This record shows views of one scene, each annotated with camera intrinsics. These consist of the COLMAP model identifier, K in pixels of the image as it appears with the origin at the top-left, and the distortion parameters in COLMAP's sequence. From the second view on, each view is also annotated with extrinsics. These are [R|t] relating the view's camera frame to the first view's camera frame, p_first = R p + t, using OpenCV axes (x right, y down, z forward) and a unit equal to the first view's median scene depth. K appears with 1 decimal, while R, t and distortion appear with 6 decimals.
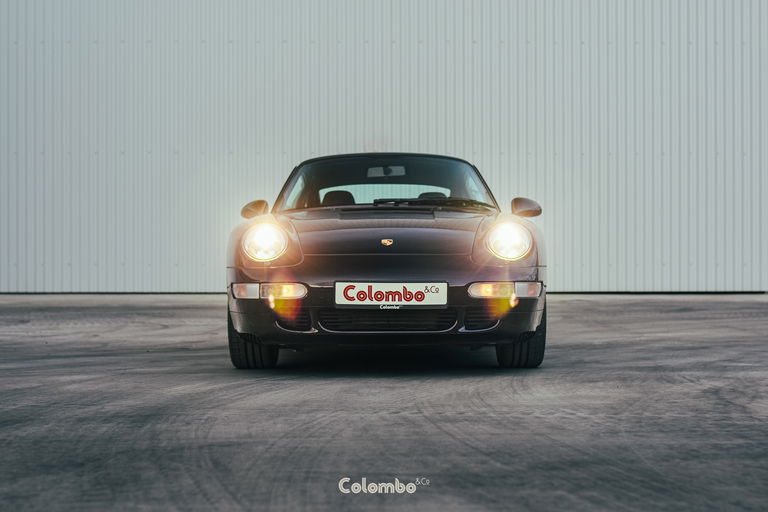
lens RADIAL K [[1141.6, 0, 369.2], [0, 1141.6, 258.2], [0, 0, 1]] dist [-0.054261, 0.020042]
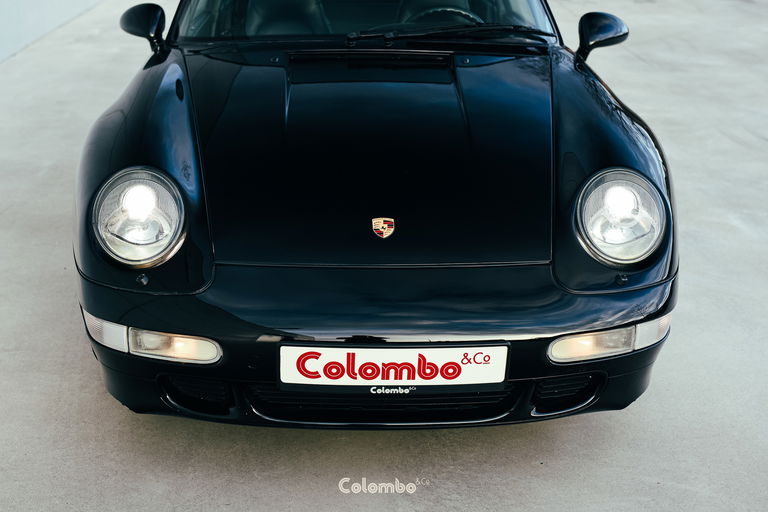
lens RADIAL K [[1141.6, 0, 369.2], [0, 1141.6, 258.2], [0, 0, 1]] dist [-0.054261, 0.020042]
pose [[0.999150, -0.004251, 0.040992, -0.011307], [-0.010331, 0.937072, 0.348982, -0.184240], [-0.039896, -0.349109, 0.936232, 0.555332]]
